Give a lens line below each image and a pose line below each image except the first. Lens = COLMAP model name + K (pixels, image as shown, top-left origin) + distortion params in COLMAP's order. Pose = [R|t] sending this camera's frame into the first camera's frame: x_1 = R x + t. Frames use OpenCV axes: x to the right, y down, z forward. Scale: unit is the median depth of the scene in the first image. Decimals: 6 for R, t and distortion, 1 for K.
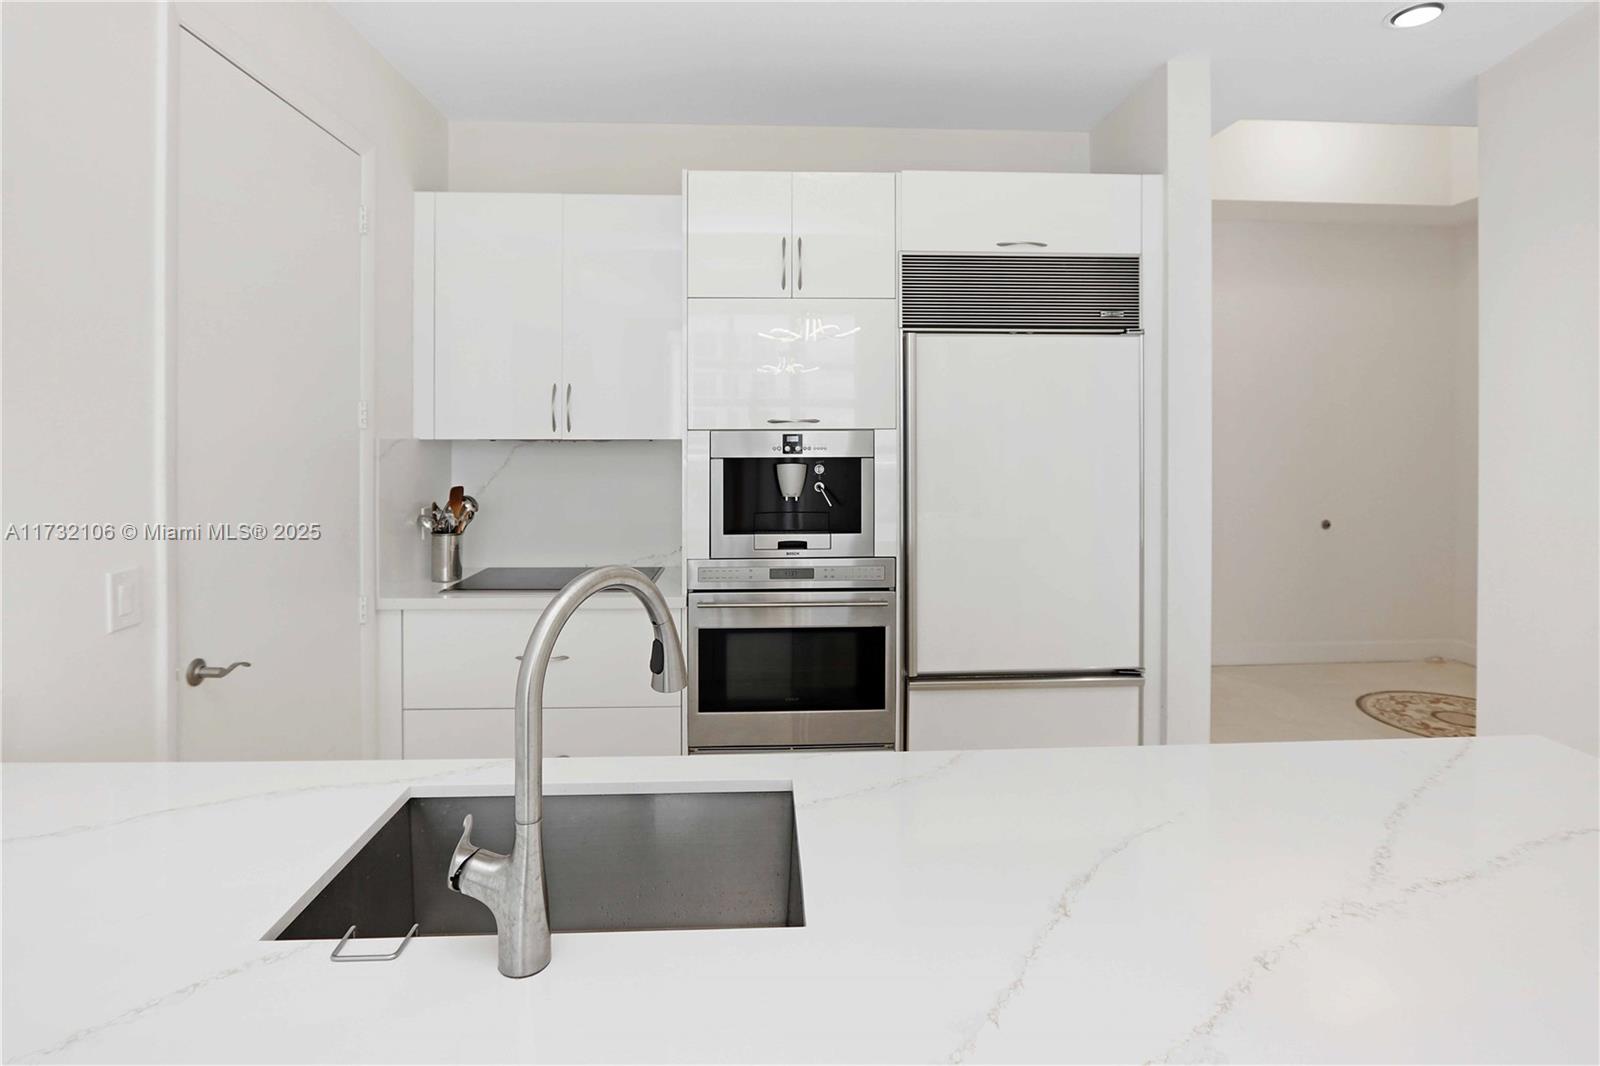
lens RADIAL K [[819.3, 0, 823.0], [0, 819.3, 434.8], [0, 0, 1]] dist [-0.020469, 0.000365]
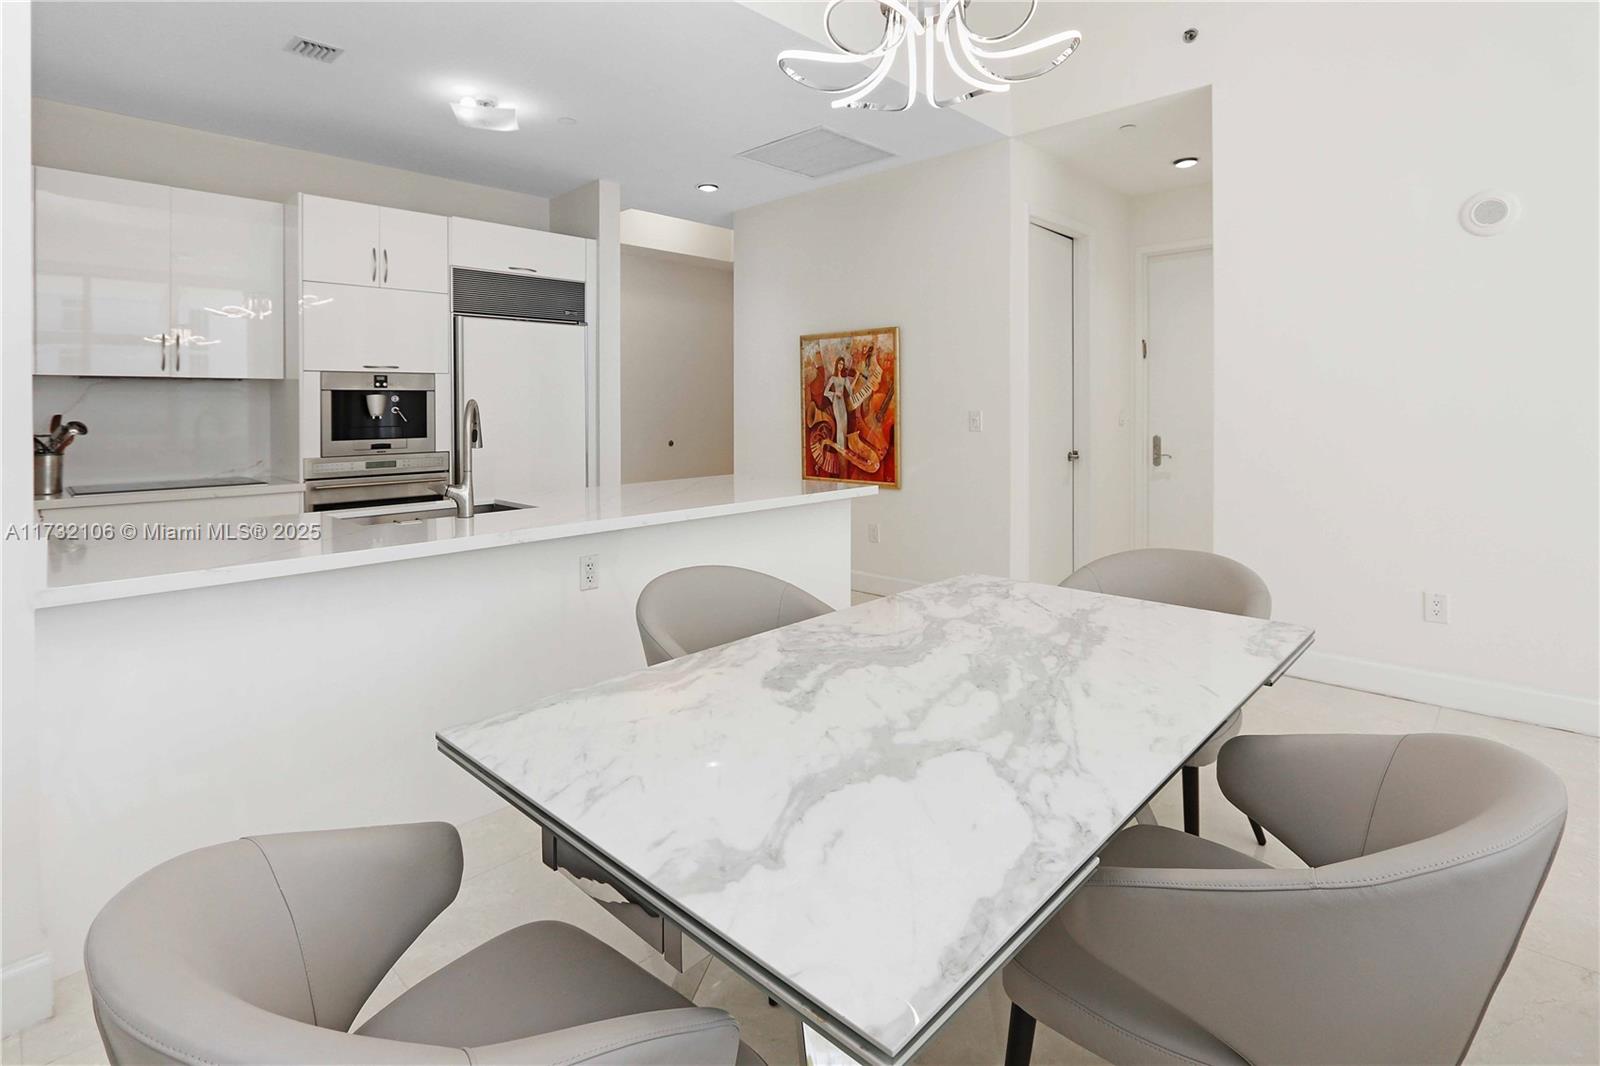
lens RADIAL K [[762.1, 0, 801.2], [0, 762.1, 407.4], [0, 0, 1]] dist [-0.014927, -0.000195]
pose [[0.728994, -0.006487, 0.684489, -0.440038], [0.004970, 0.999979, 0.004184, 0.058213], [-0.684502, 0.000351, 0.729011, -0.594670]]
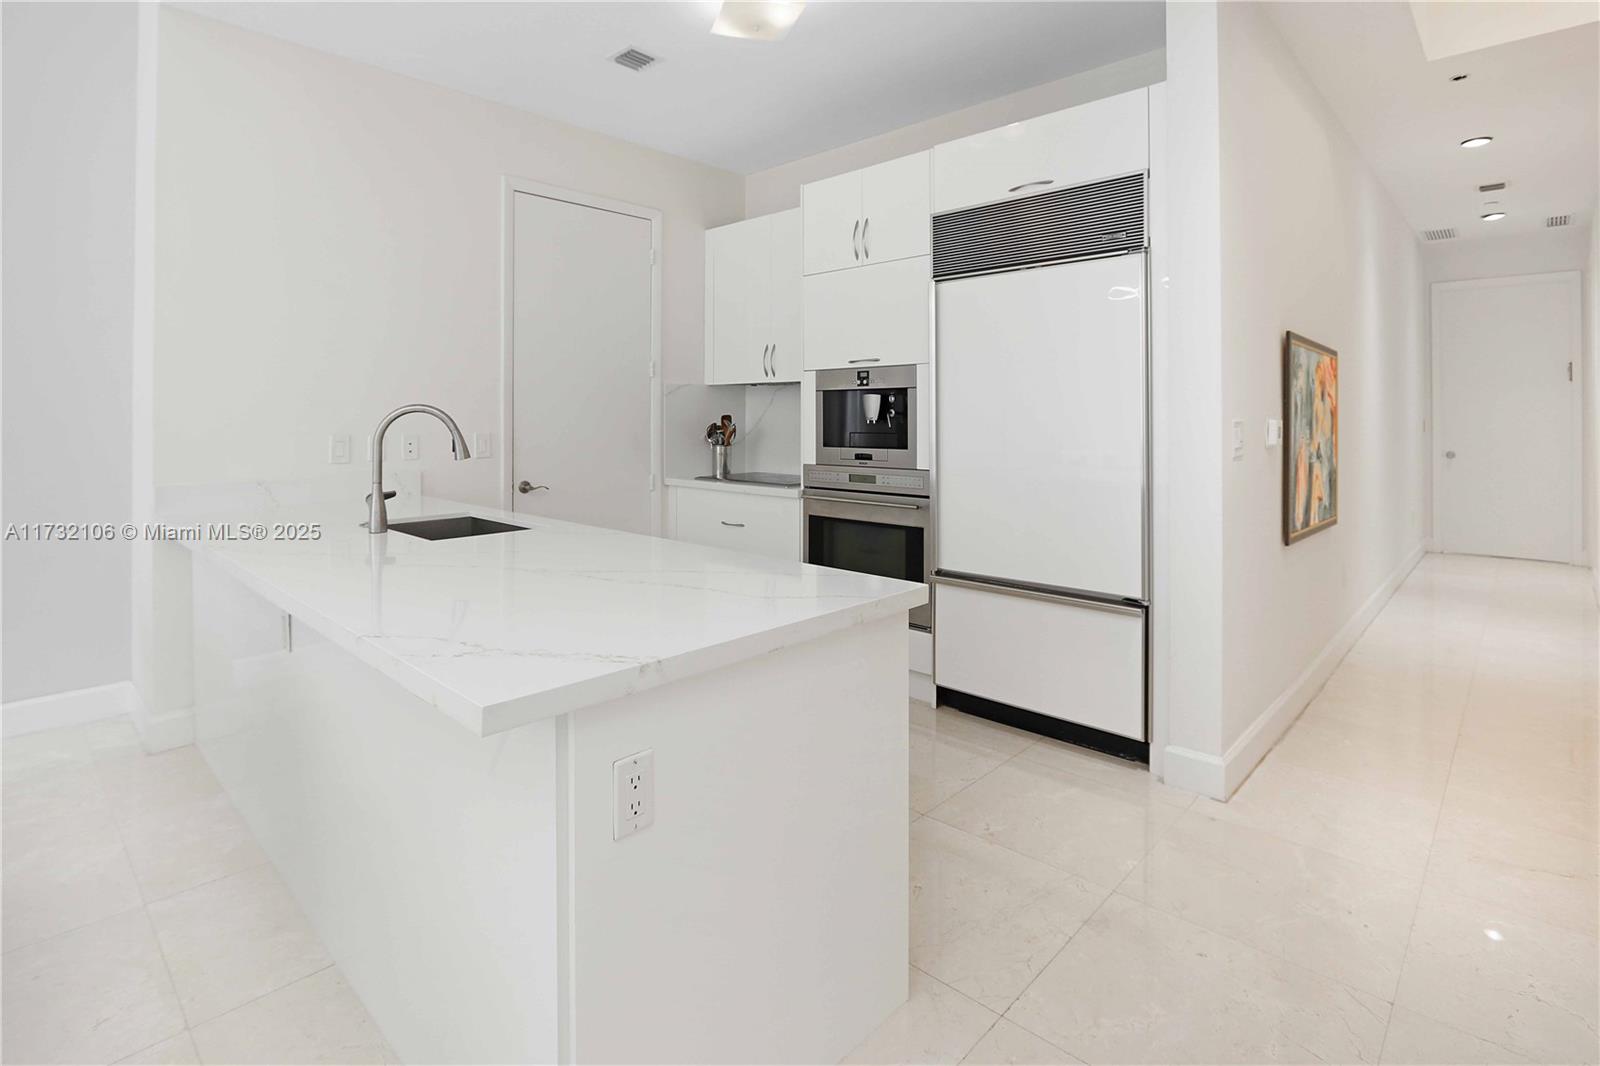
lens RADIAL K [[792.0, 0, 798.4], [0, 792.0, 411.4], [0, 0, 1]] dist [-0.003625, -0.000356]
pose [[0.691444, -0.004796, -0.722414, 0.791847], [0.003274, 0.999988, -0.003506, 0.066779], [0.722423, 0.000059, 0.691451, 0.061645]]
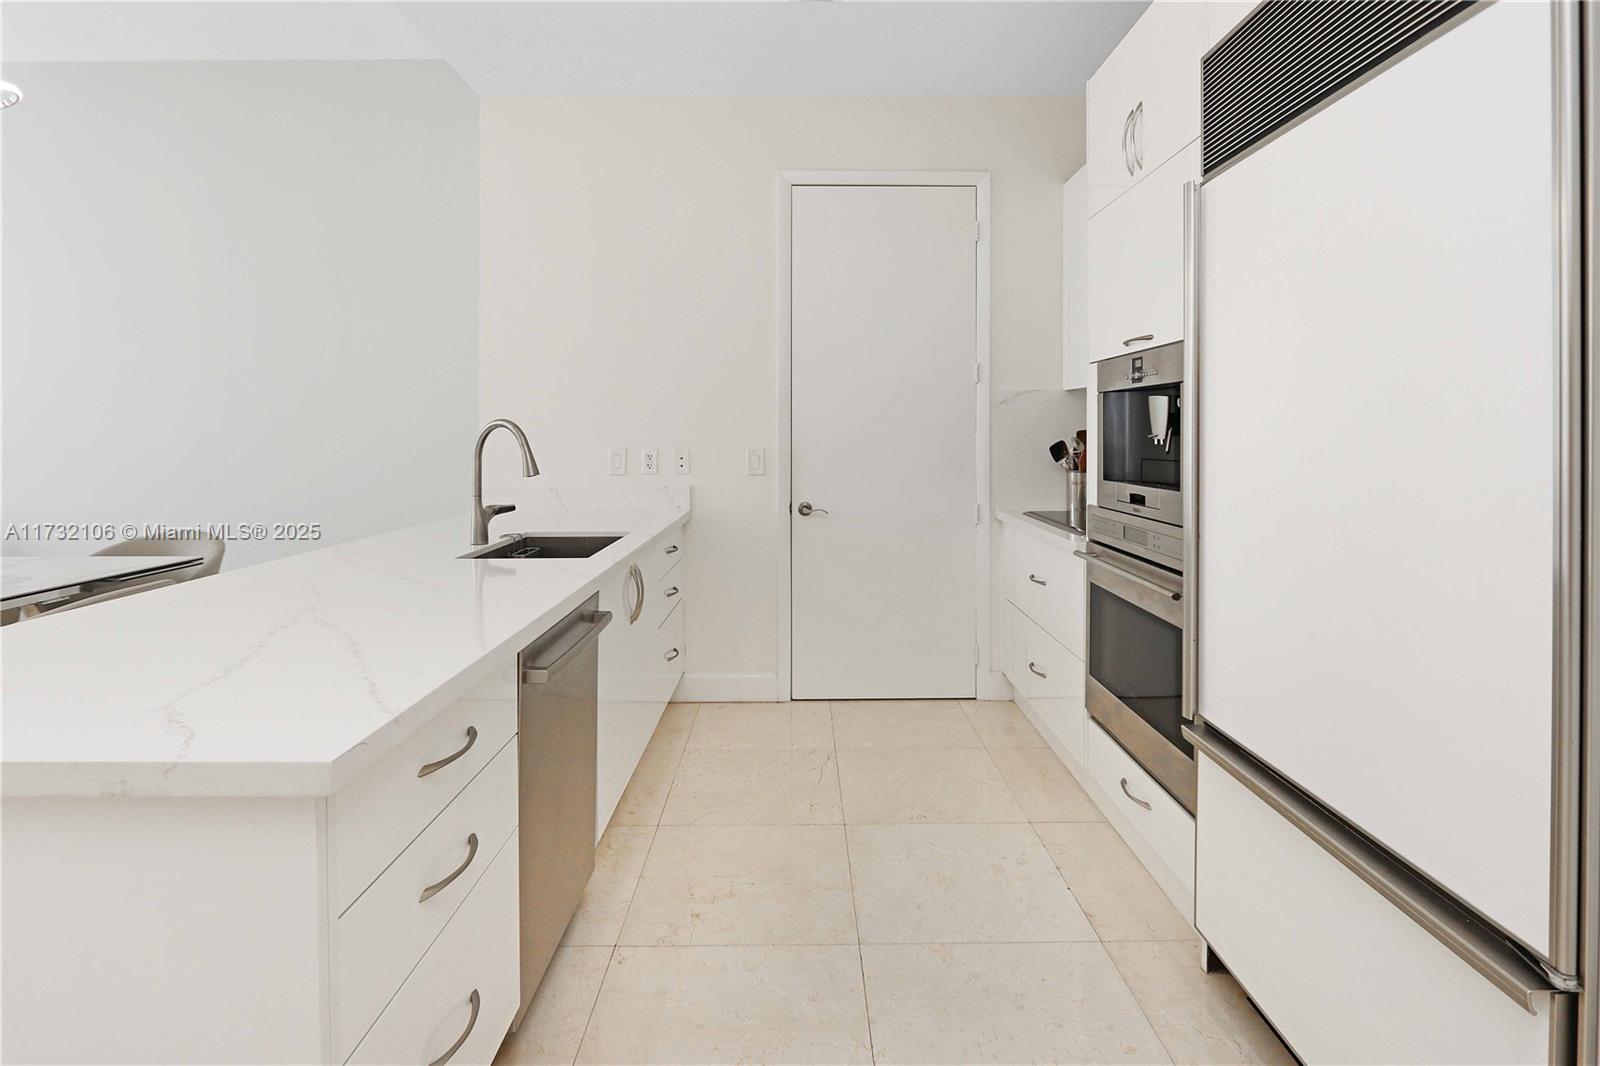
lens RADIAL K [[792.7, 0, 810.4], [0, 792.7, 437.3], [0, 0, 1]] dist [-0.000868, -0.000282]
pose [[-0.040442, 0.007732, -0.999152, 0.727394], [0.002564, 0.999968, 0.007634, 0.068680], [0.999179, -0.002253, -0.040461, 0.716647]]
